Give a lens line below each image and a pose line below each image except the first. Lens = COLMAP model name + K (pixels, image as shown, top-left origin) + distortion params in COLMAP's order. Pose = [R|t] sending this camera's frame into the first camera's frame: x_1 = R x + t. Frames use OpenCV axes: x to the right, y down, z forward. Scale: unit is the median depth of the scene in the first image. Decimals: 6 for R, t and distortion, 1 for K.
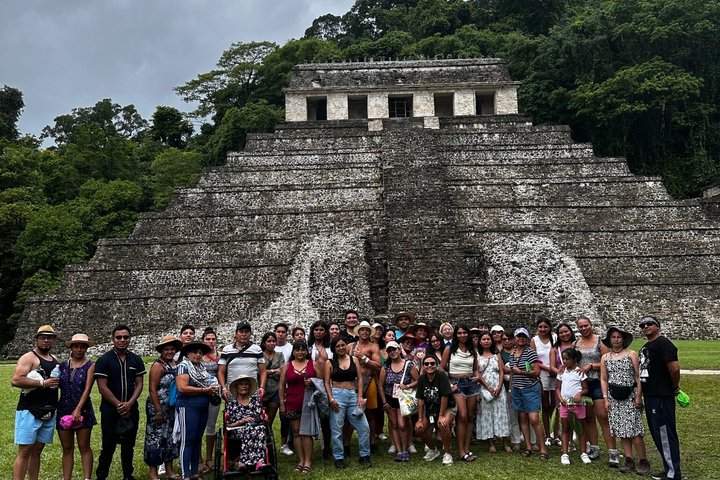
lens RADIAL K [[657.6, 0, 360.0], [0, 657.6, 240.0], [0, 0, 1]] dist [0.180566, -0.374099]
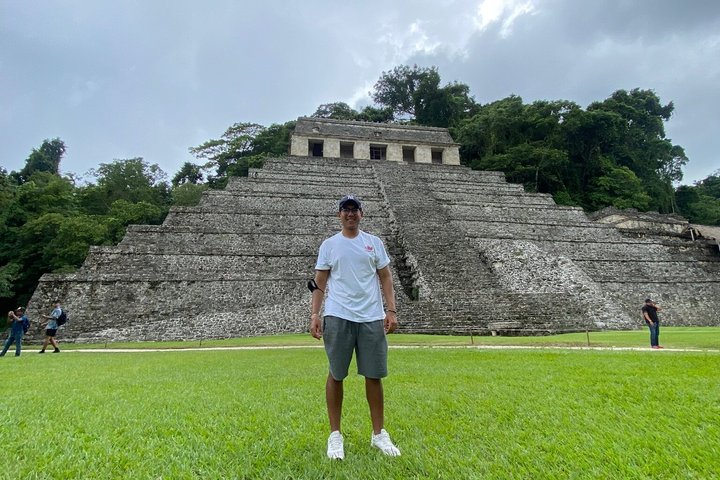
lens RADIAL K [[379.1, 0, 360.0], [0, 379.1, 240.0], [0, 0, 1]] dist [0.058882, -0.055118]
pose [[0.980997, 0.049062, 0.187715, -0.138369], [-0.032140, 0.995226, -0.092151, 0.058526], [-0.191340, 0.084367, 0.977891, 0.327335]]
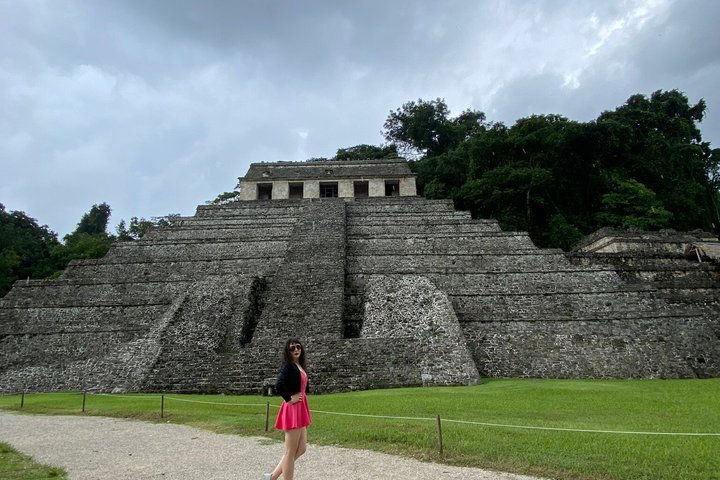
lens RADIAL K [[379.1, 0, 360.0], [0, 379.1, 240.0], [0, 0, 1]] dist [0.058882, -0.055118]
pose [[0.999988, -0.000327, -0.004888, 0.157423], [-0.000605, 0.981890, -0.189450, 0.047337], [0.004861, 0.189451, 0.981878, 0.341234]]
